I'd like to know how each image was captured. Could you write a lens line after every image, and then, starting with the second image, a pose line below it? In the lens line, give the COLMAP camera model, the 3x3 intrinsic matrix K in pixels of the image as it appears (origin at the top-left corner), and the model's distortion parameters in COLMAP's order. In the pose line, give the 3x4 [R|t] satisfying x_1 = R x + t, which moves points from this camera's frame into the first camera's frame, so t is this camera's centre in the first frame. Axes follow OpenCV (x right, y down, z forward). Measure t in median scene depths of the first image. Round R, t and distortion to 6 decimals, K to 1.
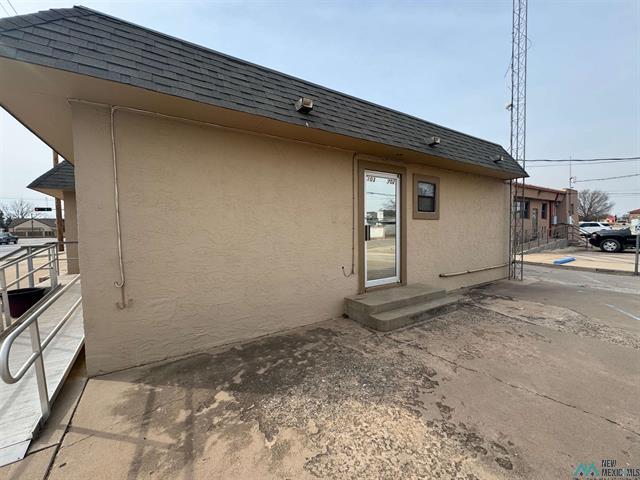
lens RADIAL K [[258.5, 0, 322.4], [0, 258.5, 240.3], [0, 0, 1]] dist [-0.000996, 0.000190]
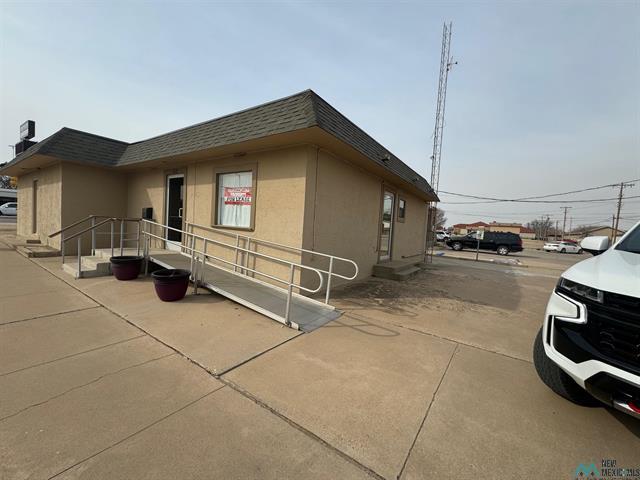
lens RADIAL K [[258.5, 0, 317.7], [0, 258.5, 239.1], [0, 0, 1]] dist [-0.000996, 0.000190]
pose [[0.919932, 0.050595, 0.388800, -0.808040], [-0.055068, 0.998483, 0.000360, 0.063810], [-0.388192, -0.021741, 0.921322, -0.360436]]
